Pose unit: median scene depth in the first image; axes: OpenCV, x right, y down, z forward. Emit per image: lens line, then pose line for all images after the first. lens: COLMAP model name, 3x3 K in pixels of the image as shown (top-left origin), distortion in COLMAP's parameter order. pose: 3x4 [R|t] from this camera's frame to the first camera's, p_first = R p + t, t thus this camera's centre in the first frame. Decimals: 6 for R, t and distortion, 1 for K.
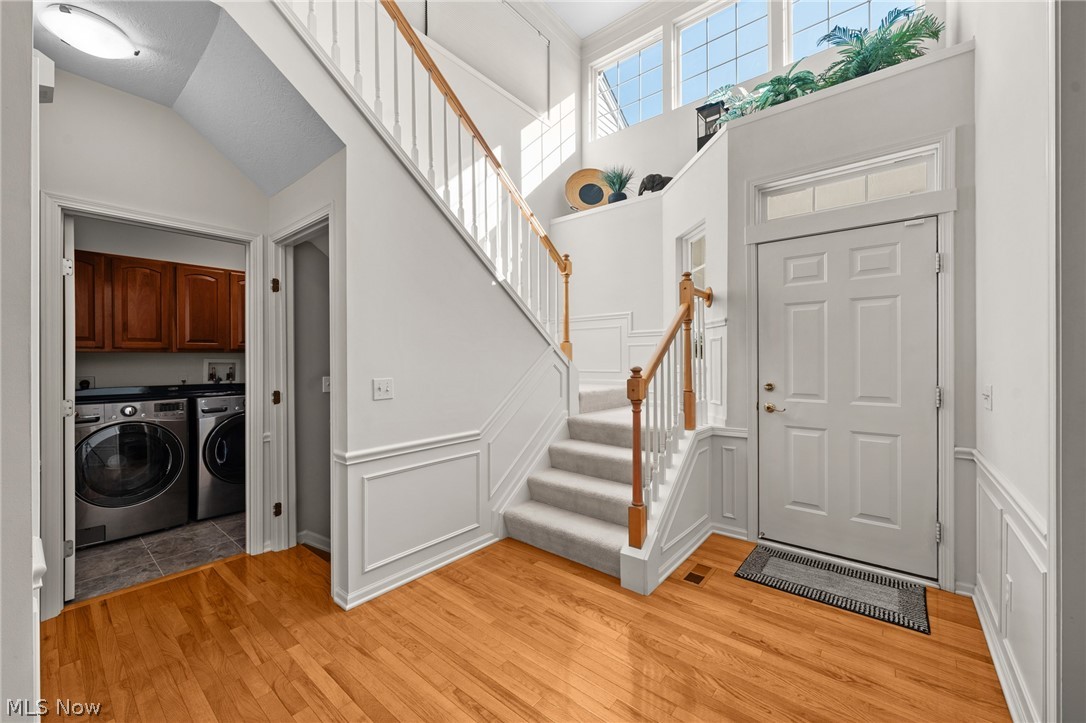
lens RADIAL K [[420.6, 0, 543.0], [0, 420.6, 361.5], [0, 0, 1]] dist [-0.001887, -0.000078]
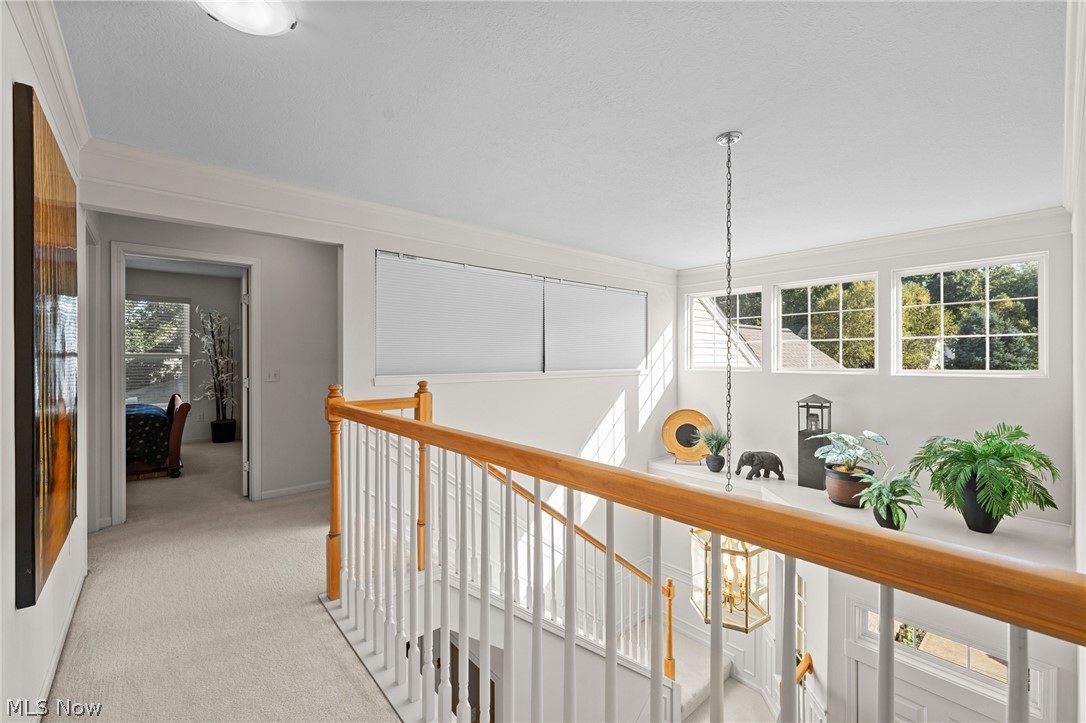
lens RADIAL K [[446.3, 0, 543.0], [0, 446.3, 361.5], [0, 0, 1]] dist [0.000315, 0.000285]
pose [[0.986428, 0.001998, -0.164185, -0.101259], [-0.001427, 0.999993, 0.003597, -1.022140], [0.164191, -0.003314, 0.986423, -0.262381]]
